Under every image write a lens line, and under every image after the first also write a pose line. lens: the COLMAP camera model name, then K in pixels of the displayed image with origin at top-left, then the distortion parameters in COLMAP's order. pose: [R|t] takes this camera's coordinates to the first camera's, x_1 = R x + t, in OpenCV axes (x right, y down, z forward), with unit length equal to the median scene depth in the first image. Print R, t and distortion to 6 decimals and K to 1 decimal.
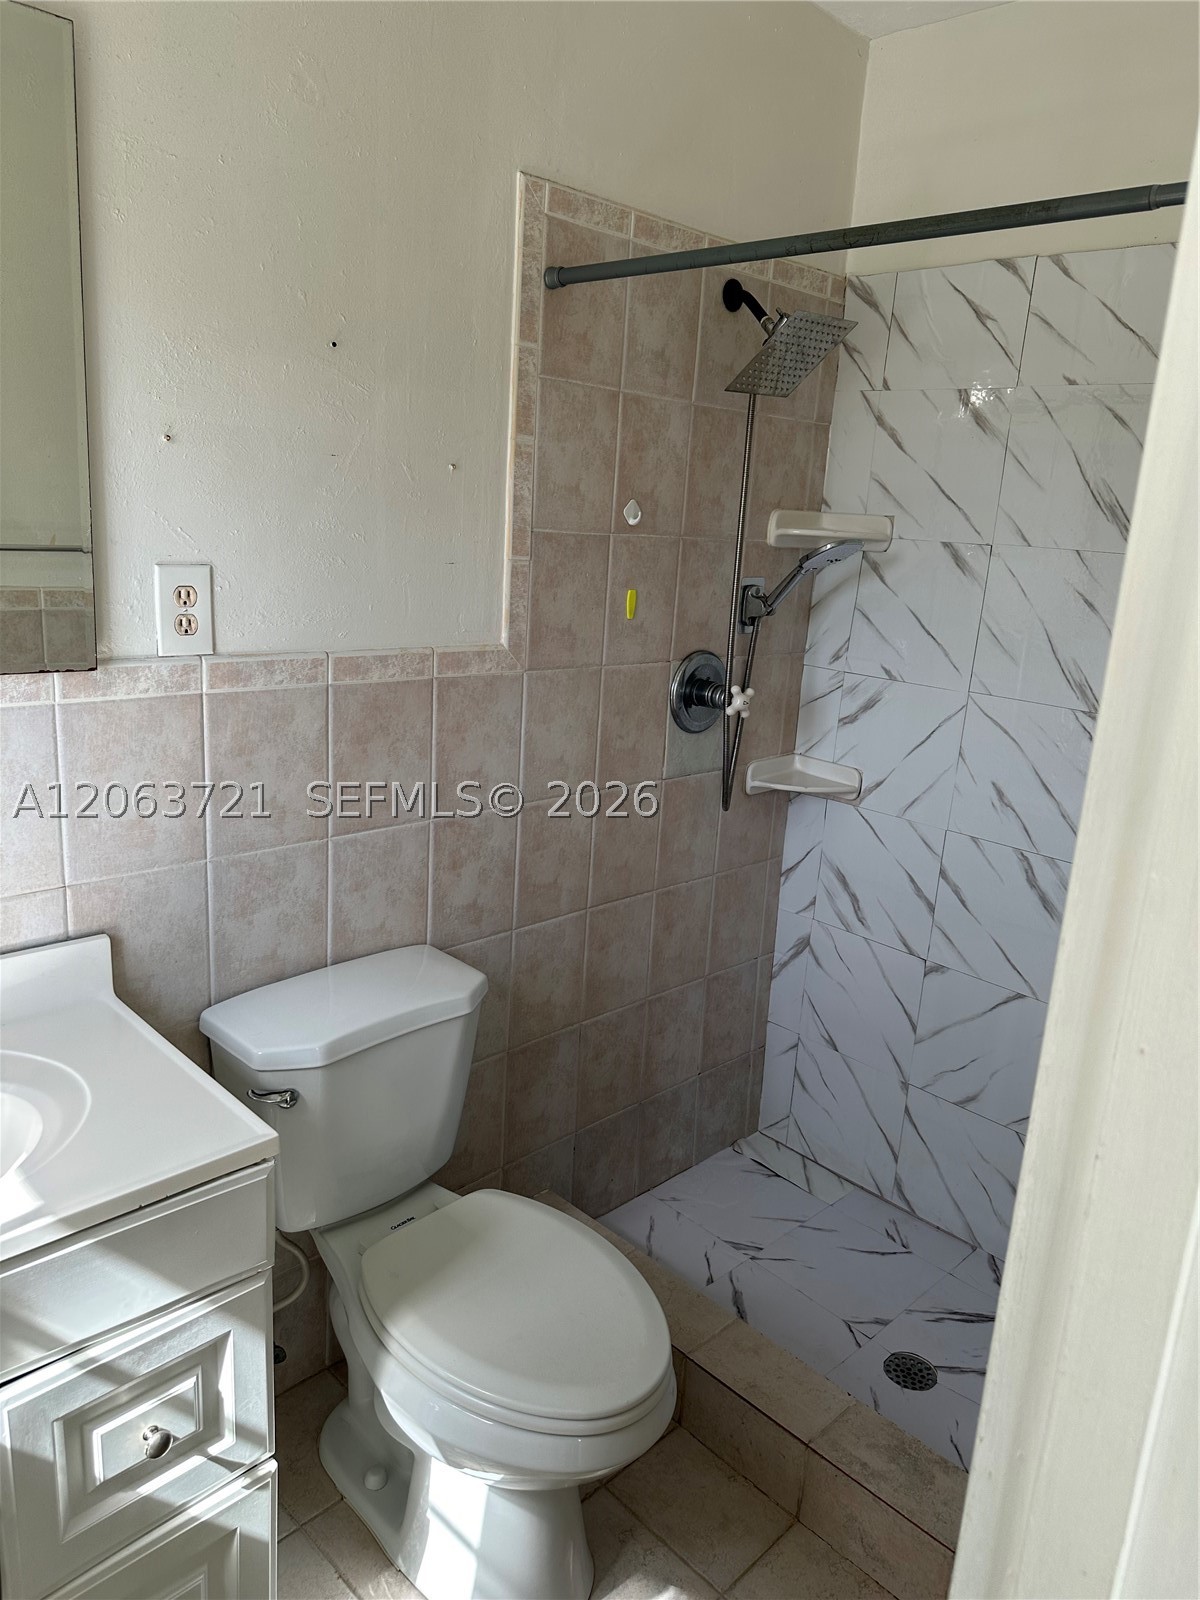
lens RADIAL K [[1125.7, 0, 598.3], [0, 1125.7, 802.2], [0, 0, 1]] dist [-0.005908, -0.013848]
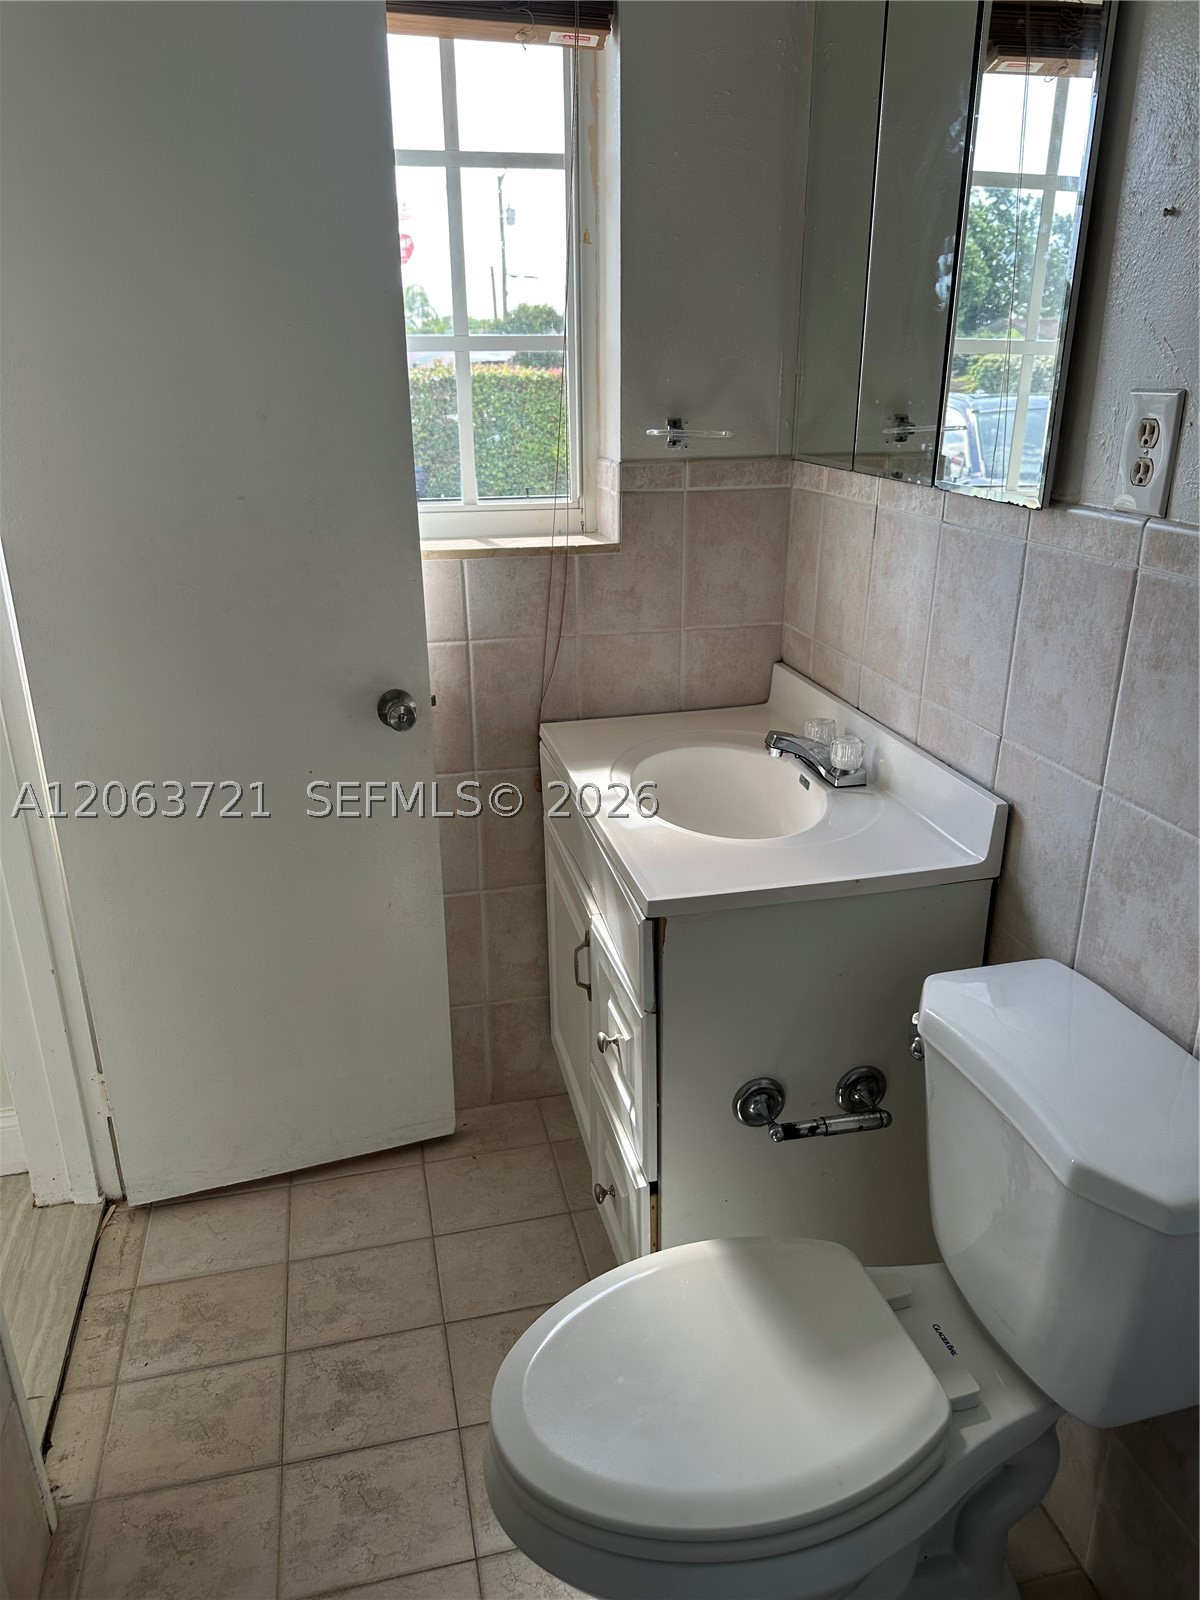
lens RADIAL K [[1125.7, 0, 599.5], [0, 1125.7, 799.3], [0, 0, 1]] dist [-0.005908, -0.013848]
pose [[-0.530275, 0.247654, -0.810849, 0.485737], [-0.227289, 0.879853, 0.417371, -0.194730], [0.816792, 0.405618, -0.410275, 1.093389]]
